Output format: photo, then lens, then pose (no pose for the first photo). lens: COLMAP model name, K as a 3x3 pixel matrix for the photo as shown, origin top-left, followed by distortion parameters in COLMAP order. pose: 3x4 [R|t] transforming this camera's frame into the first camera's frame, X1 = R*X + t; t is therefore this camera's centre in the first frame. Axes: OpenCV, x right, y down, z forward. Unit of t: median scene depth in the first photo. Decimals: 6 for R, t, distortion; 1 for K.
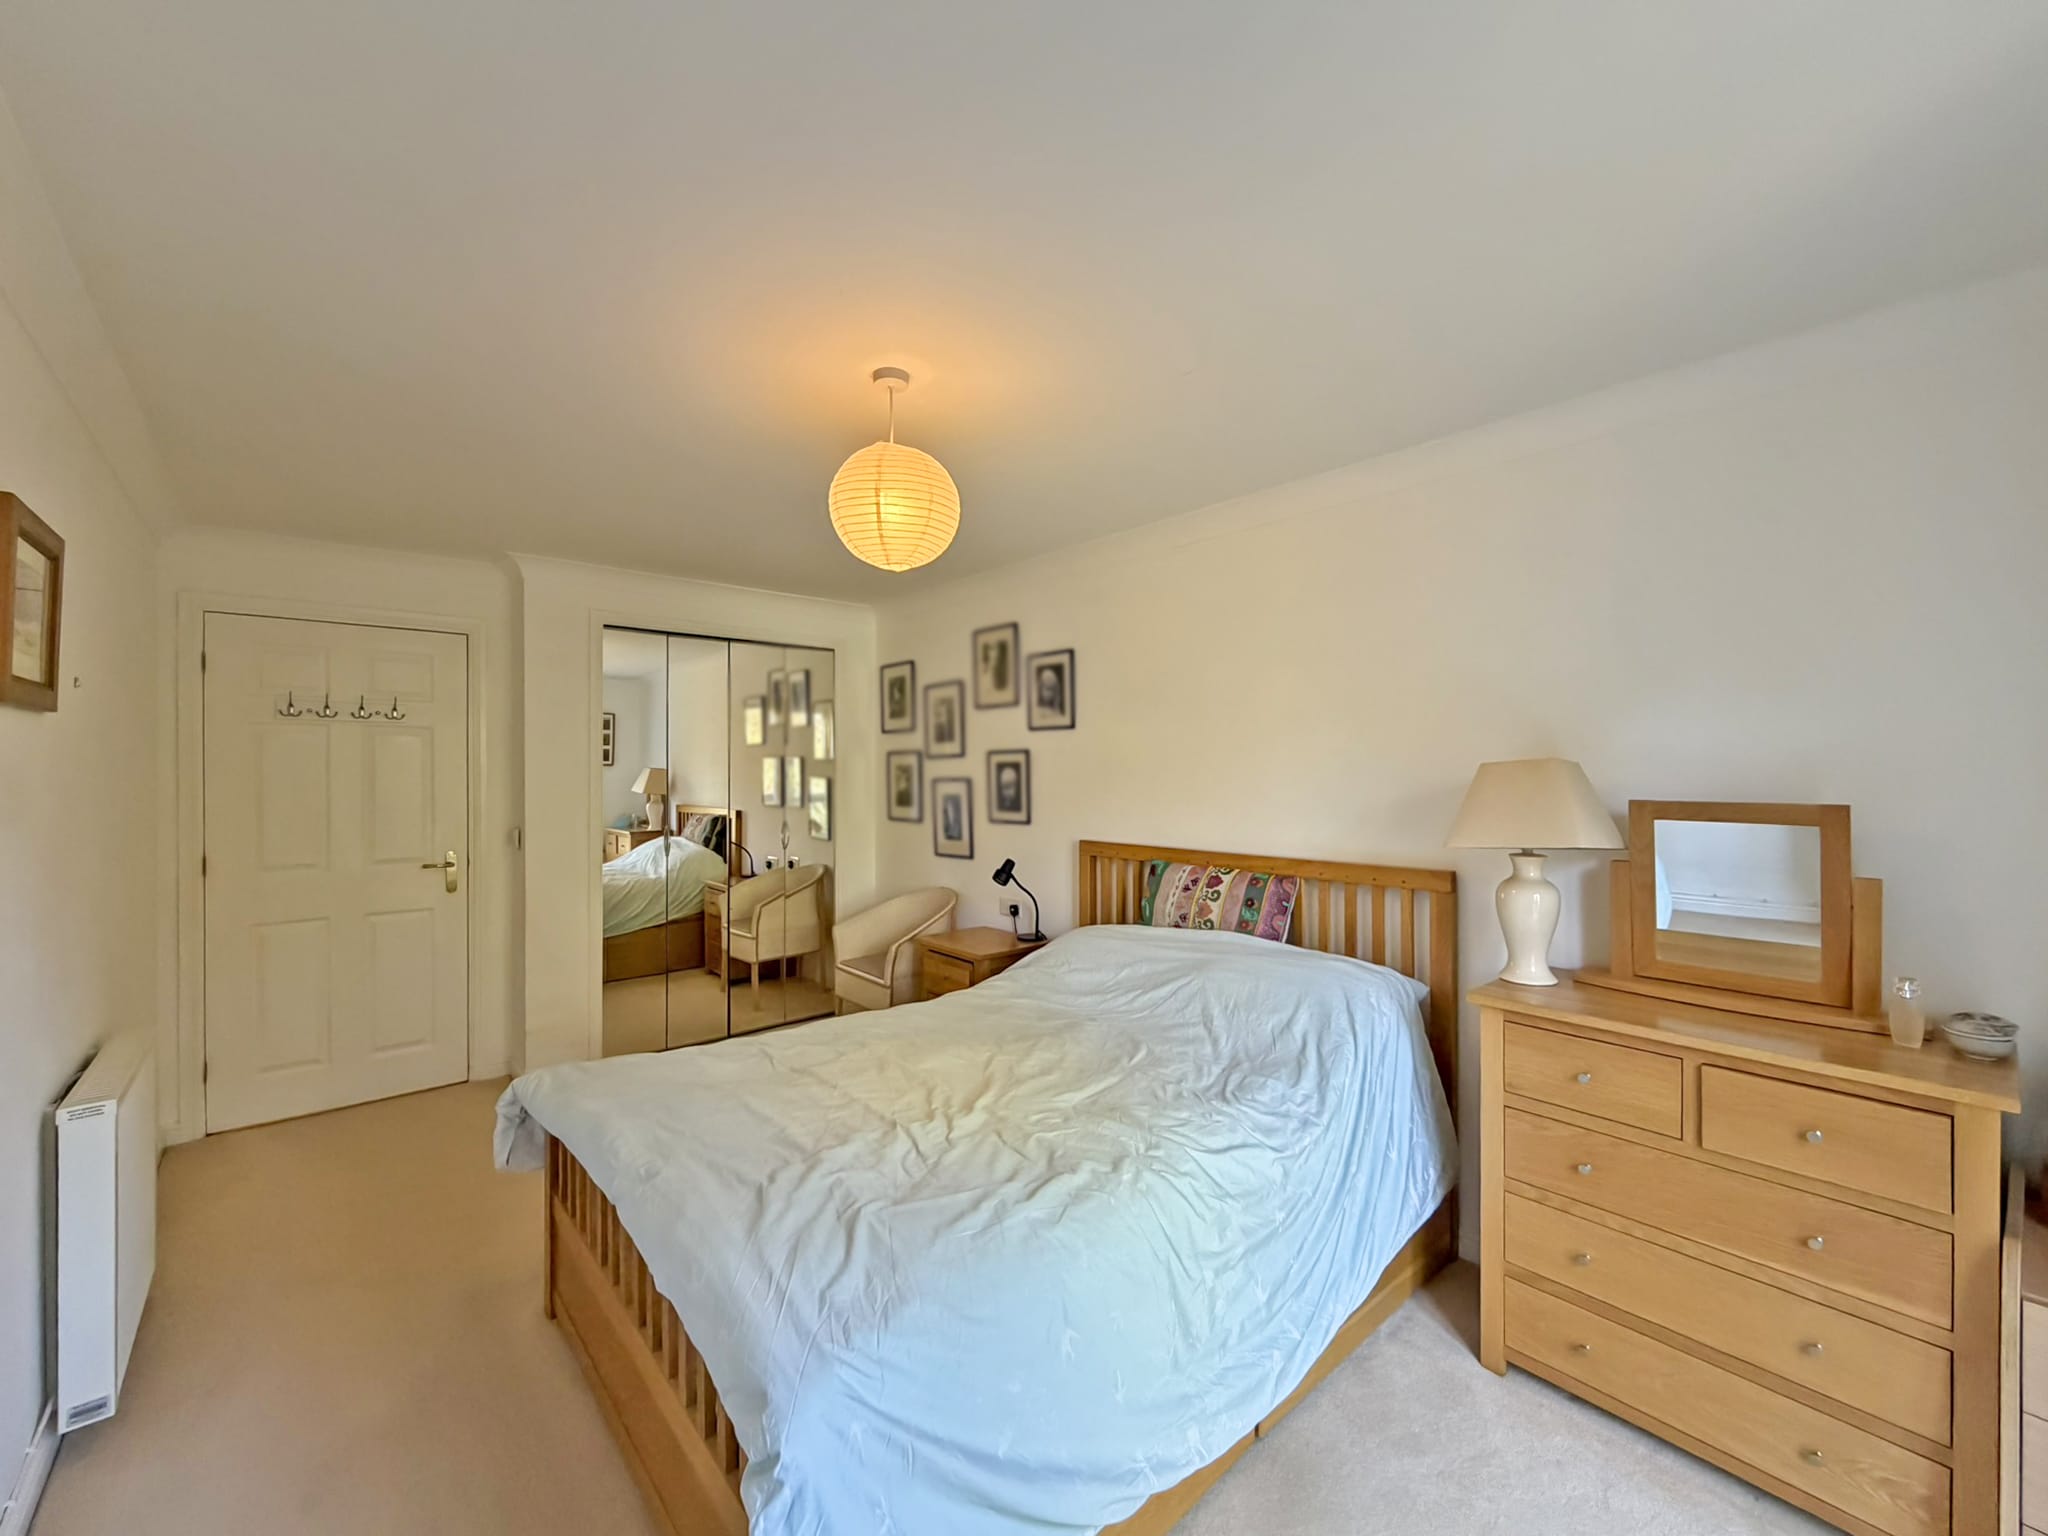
lens RADIAL K [[821.6, 0, 1012.2], [0, 821.6, 772.5], [0, 0, 1]] dist [0.001200, 0.000033]
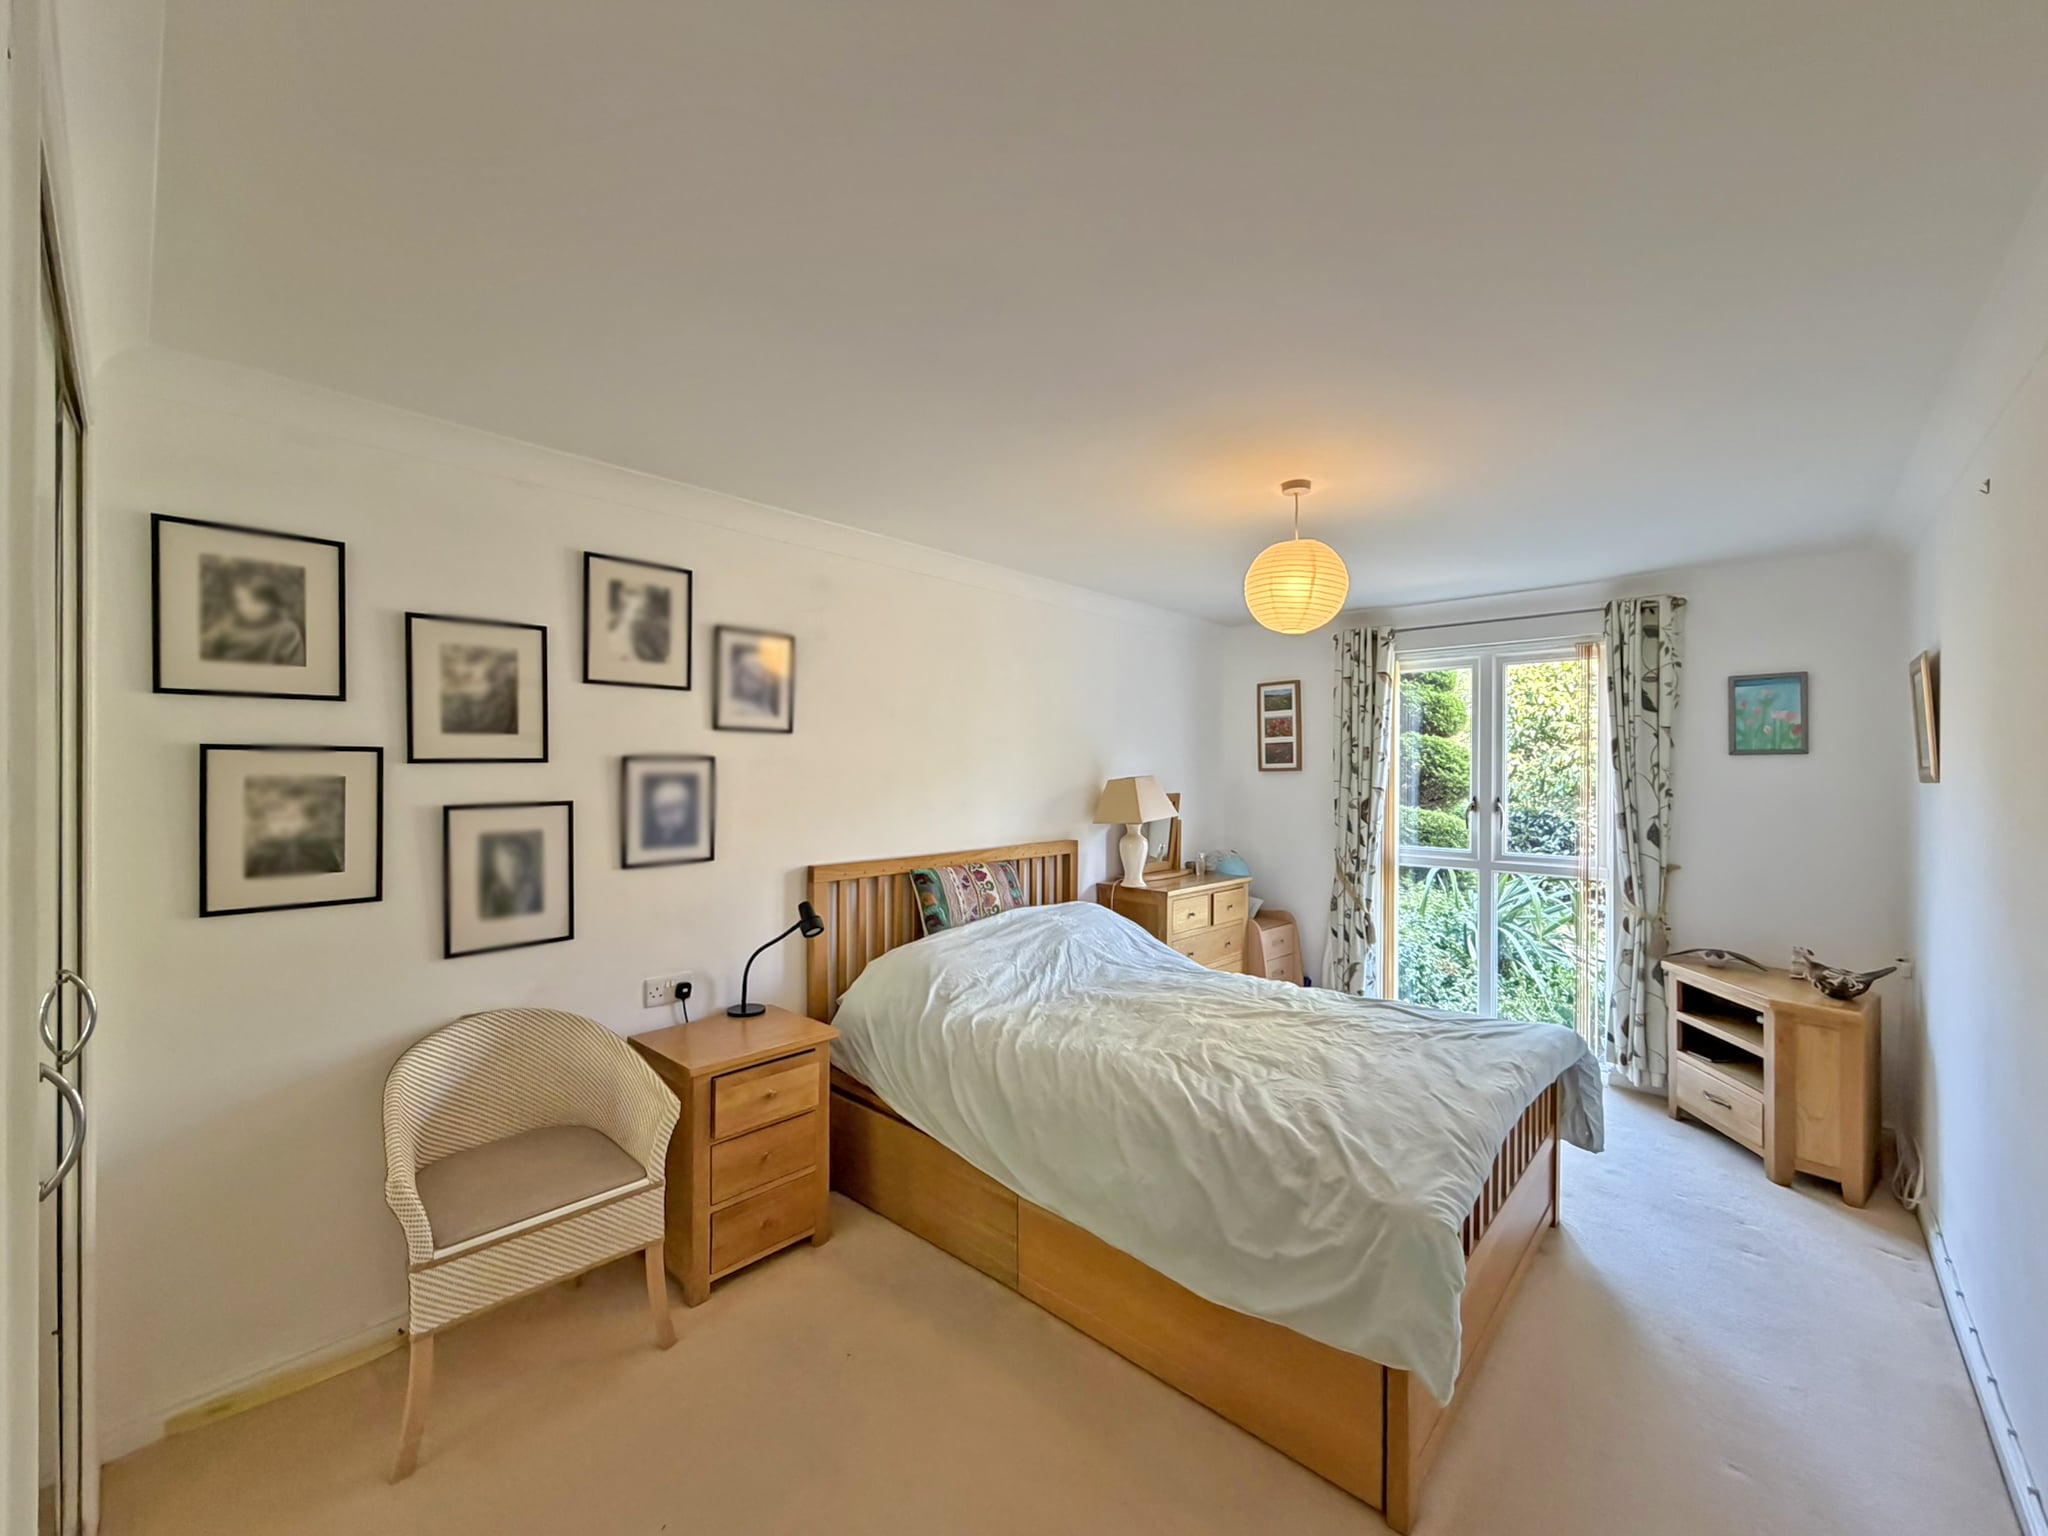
lens RADIAL K [[821.6, 0, 1012.7], [0, 821.6, 769.4], [0, 0, 1]] dist [0.001200, 0.000033]
pose [[-0.109867, -0.001636, 0.993945, -0.691704], [-0.004602, 0.999989, 0.001138, -0.017689], [-0.993936, -0.004449, -0.109873, 0.786162]]
